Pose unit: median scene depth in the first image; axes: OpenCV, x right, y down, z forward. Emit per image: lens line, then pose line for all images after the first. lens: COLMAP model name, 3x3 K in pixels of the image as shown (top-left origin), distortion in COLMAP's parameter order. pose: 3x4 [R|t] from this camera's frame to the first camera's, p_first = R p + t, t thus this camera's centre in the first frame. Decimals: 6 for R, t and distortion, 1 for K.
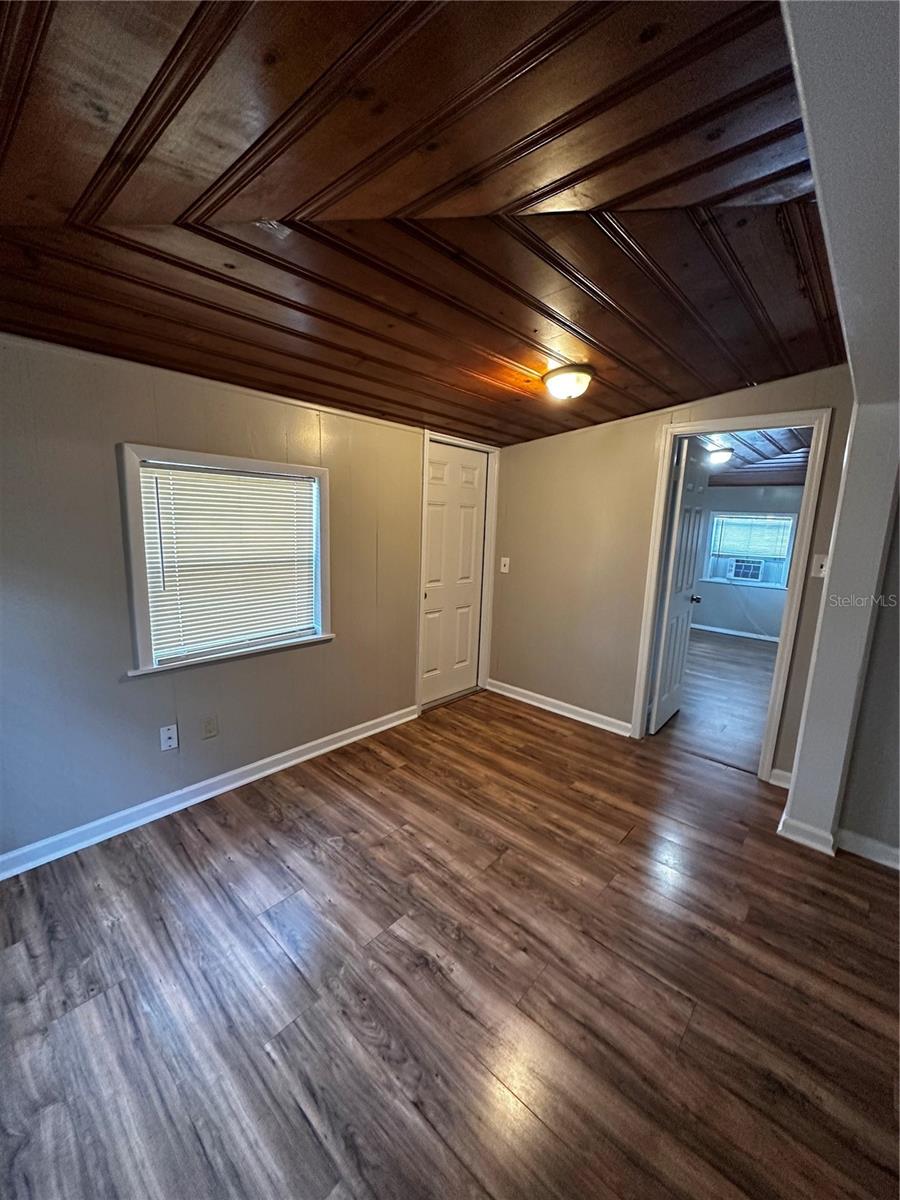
lens RADIAL K [[478.5, 0, 451.2], [0, 478.5, 599.2], [0, 0, 1]] dist [-0.000834, 0.000945]
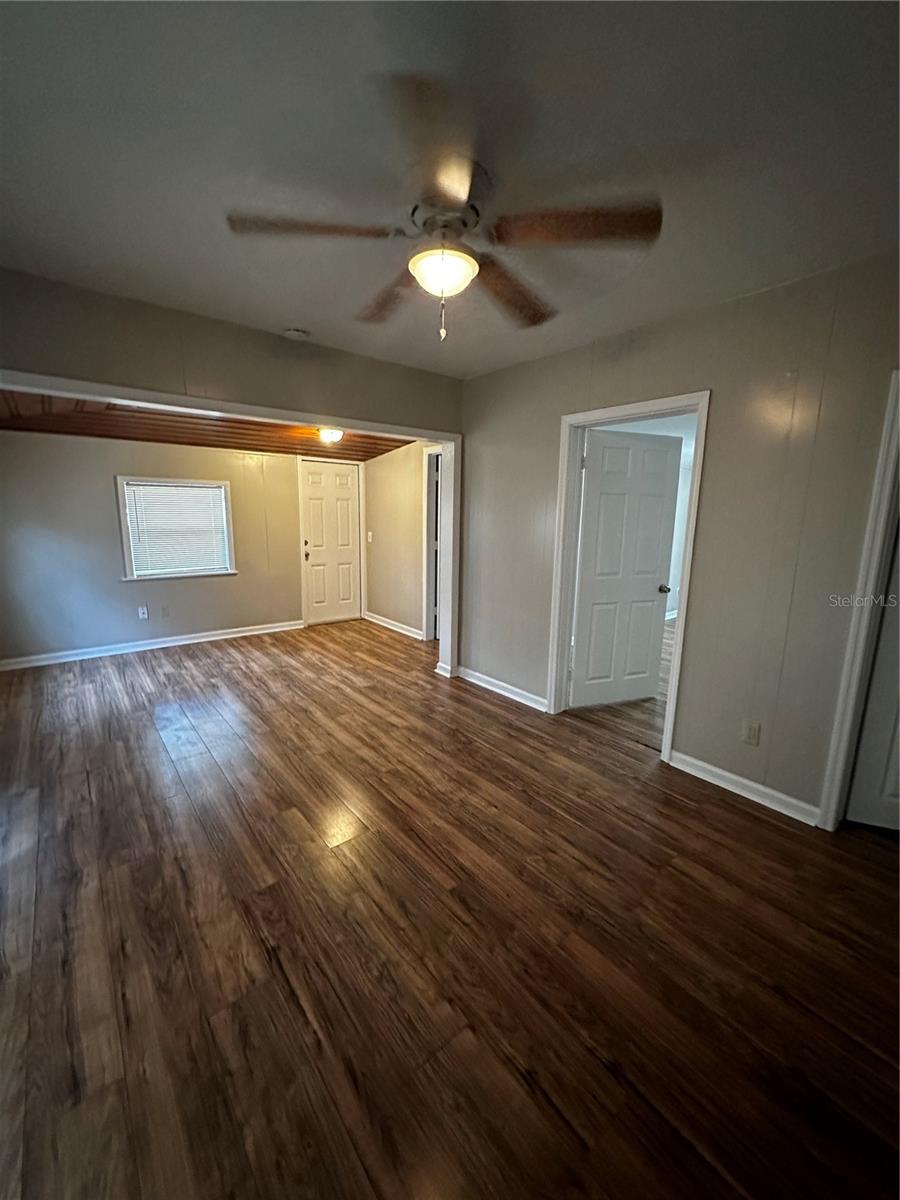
lens RADIAL K [[478.5, 0, 451.2], [0, 478.5, 599.2], [0, 0, 1]] dist [-0.000834, 0.000945]
pose [[0.987669, 0.008258, -0.156337, 1.133715], [-0.006427, 0.999905, 0.012214, 0.203766], [0.156423, -0.011058, 0.987628, -0.913101]]
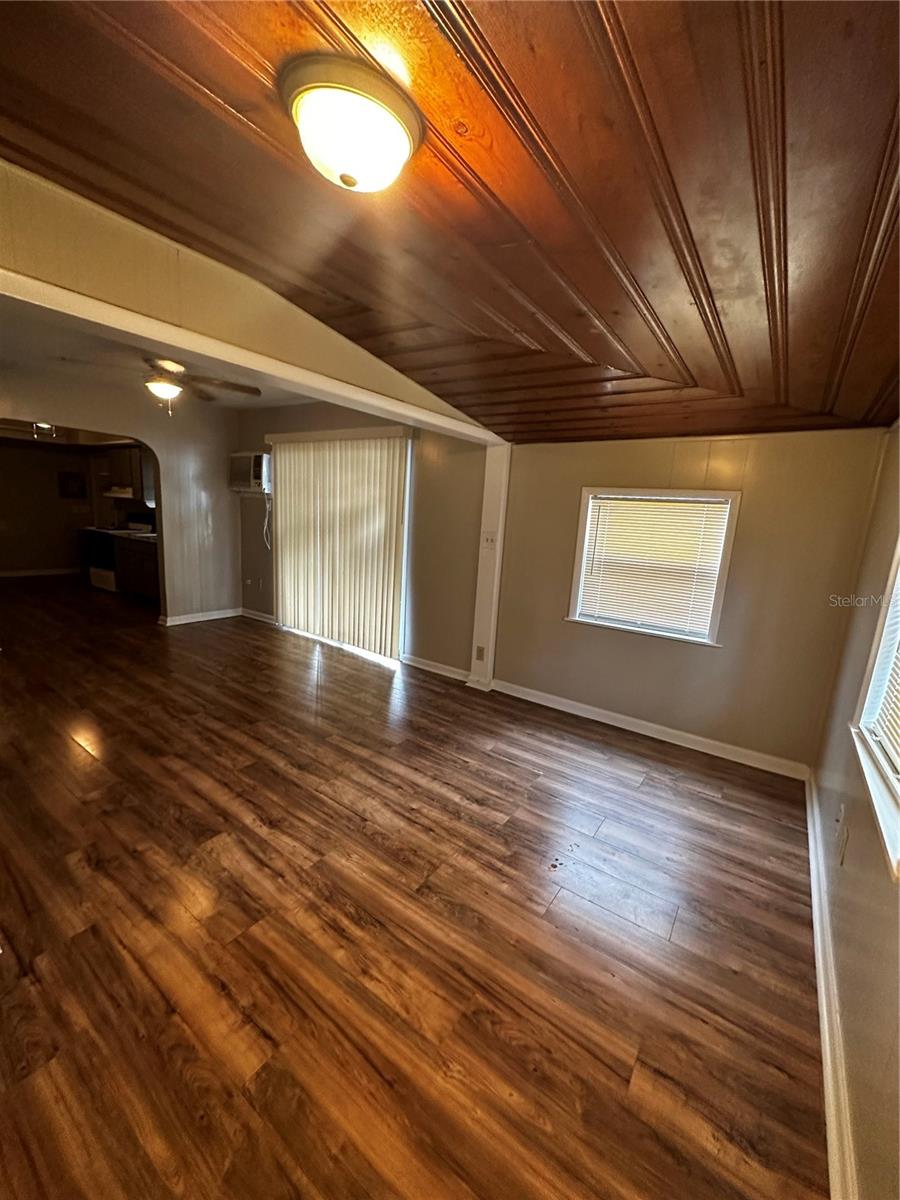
lens RADIAL K [[478.5, 0, 451.2], [0, 478.5, 599.2], [0, 0, 1]] dist [-0.000834, 0.000945]
pose [[-0.988667, -0.074314, -0.130445, 0.210366], [-0.114996, 0.933442, 0.339797, -0.278632], [0.096512, 0.350946, -0.931409, 1.639725]]
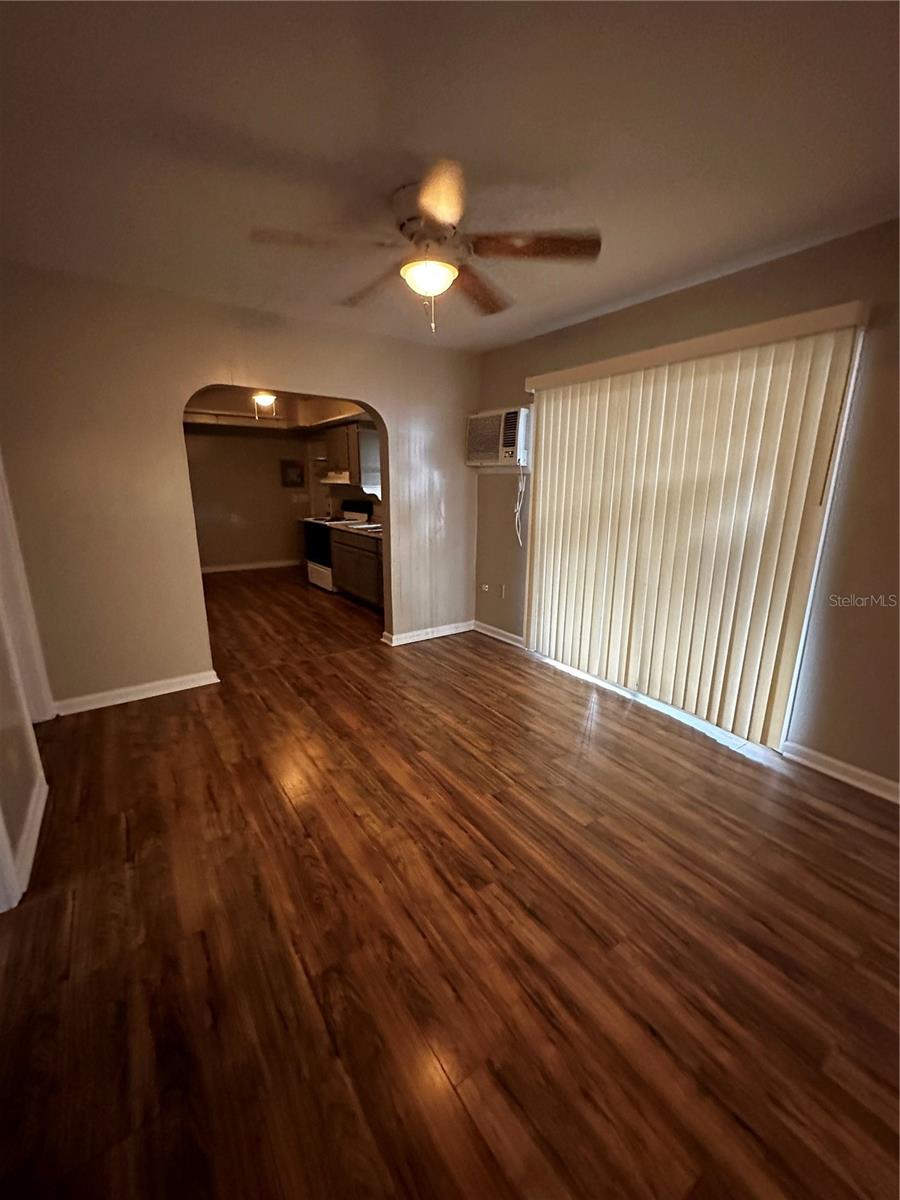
lens RADIAL K [[478.5, 0, 451.2], [0, 478.5, 599.2], [0, 0, 1]] dist [-0.000834, 0.000945]
pose [[-0.972562, -0.099268, 0.210402, 0.719240], [-0.005147, 0.913356, 0.407130, -0.099860], [-0.232587, 0.394877, -0.888806, 0.819643]]
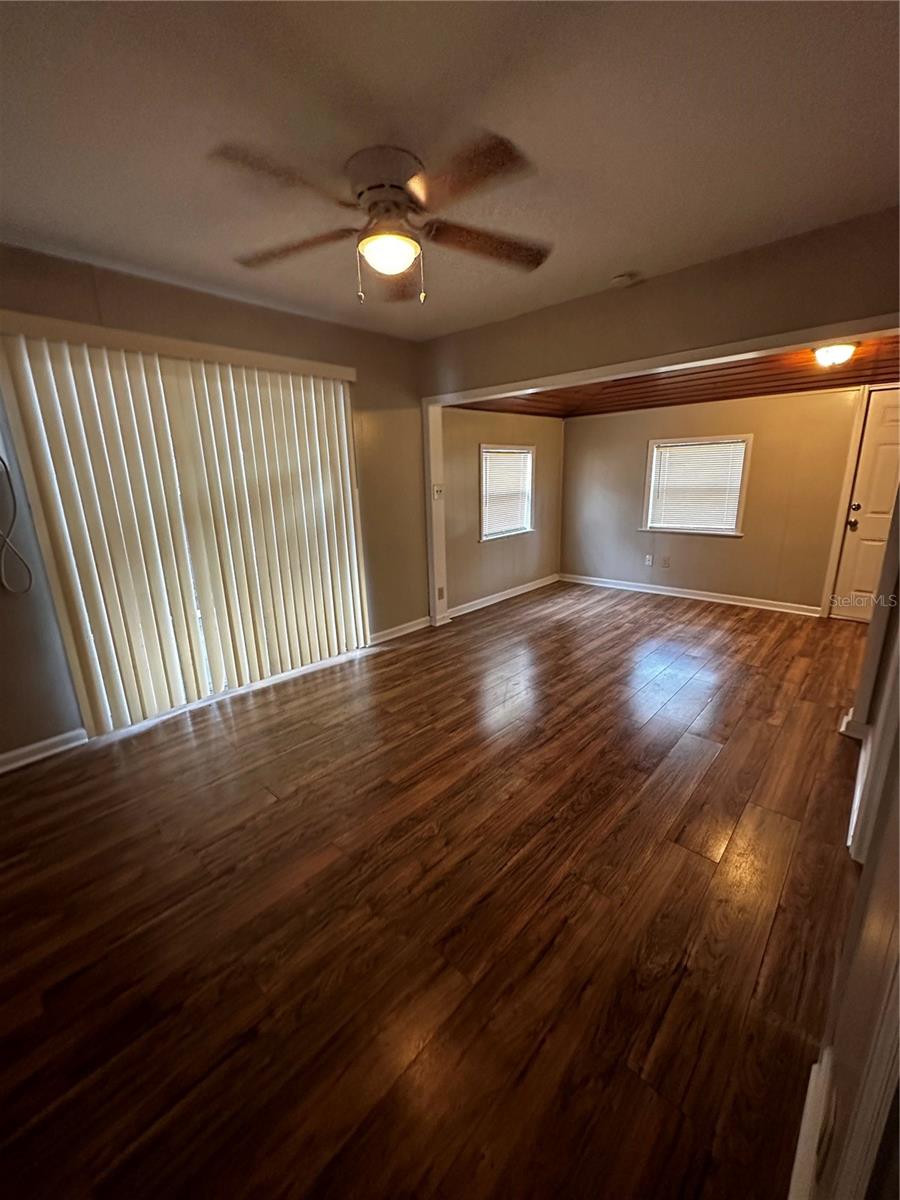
lens RADIAL K [[478.5, 0, 451.2], [0, 478.5, 599.2], [0, 0, 1]] dist [-0.000834, 0.000945]
pose [[-0.013340, 0.216569, -0.976176, 1.940470], [-0.141521, 0.966027, 0.216251, 0.100963], [0.989845, 0.141034, 0.017762, -0.016298]]
